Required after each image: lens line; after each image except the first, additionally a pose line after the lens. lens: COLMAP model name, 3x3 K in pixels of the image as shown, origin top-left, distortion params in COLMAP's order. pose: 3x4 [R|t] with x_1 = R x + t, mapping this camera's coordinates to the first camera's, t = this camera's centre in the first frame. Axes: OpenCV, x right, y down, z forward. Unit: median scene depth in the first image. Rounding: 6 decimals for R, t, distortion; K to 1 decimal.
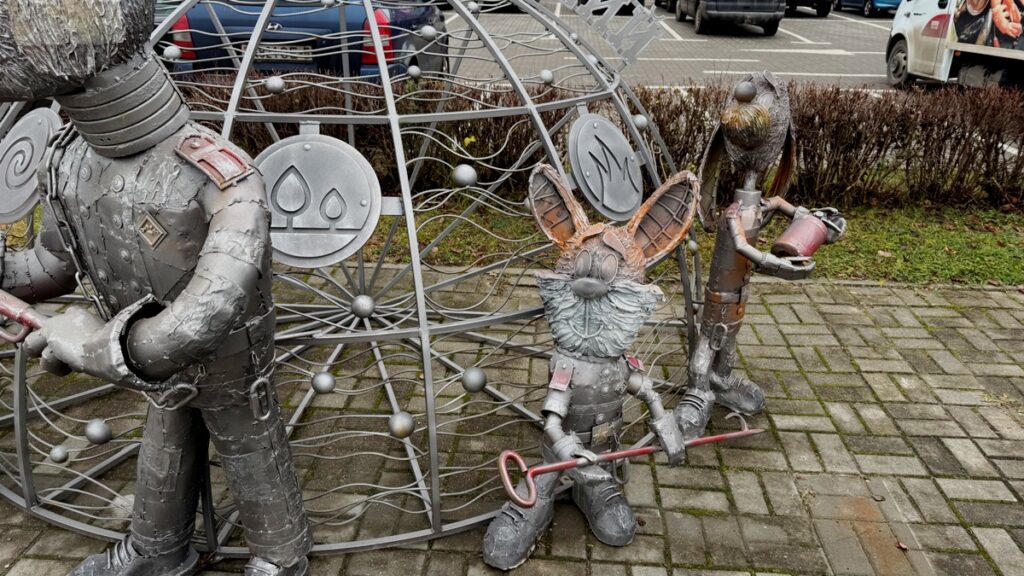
lens RADIAL K [[719.3, 0, 514.7], [0, 719.3, 293.1], [0, 0, 1]] dist [0.058812, -0.076888]
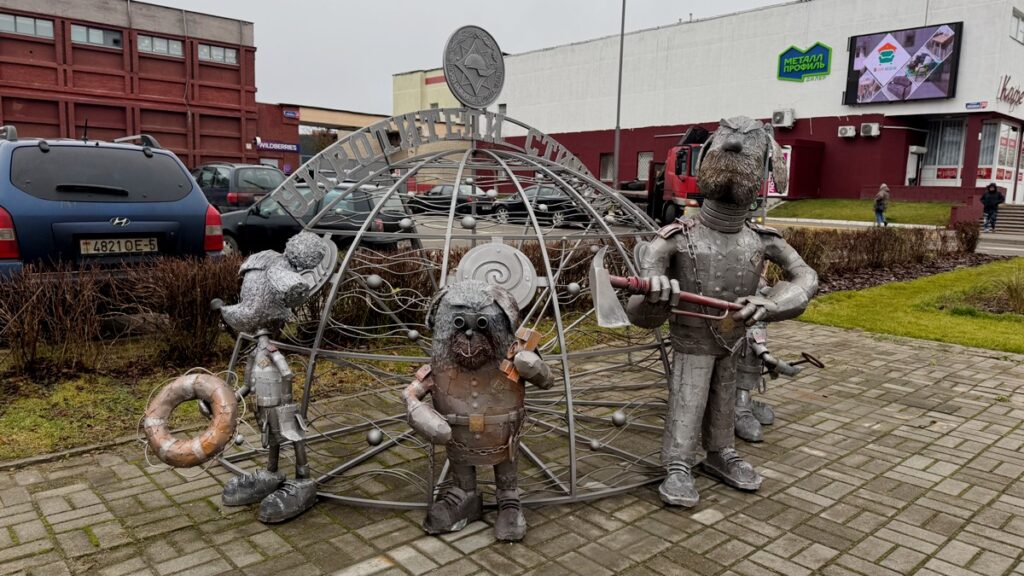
lens RADIAL K [[719.3, 0, 514.7], [0, 719.3, 293.1], [0, 0, 1]] dist [0.058812, -0.076888]
pose [[0.694258, -0.103556, 0.712237, -1.489008], [0.290758, 0.945602, -0.145931, 0.071808], [-0.658381, 0.308402, 0.686602, -0.040326]]
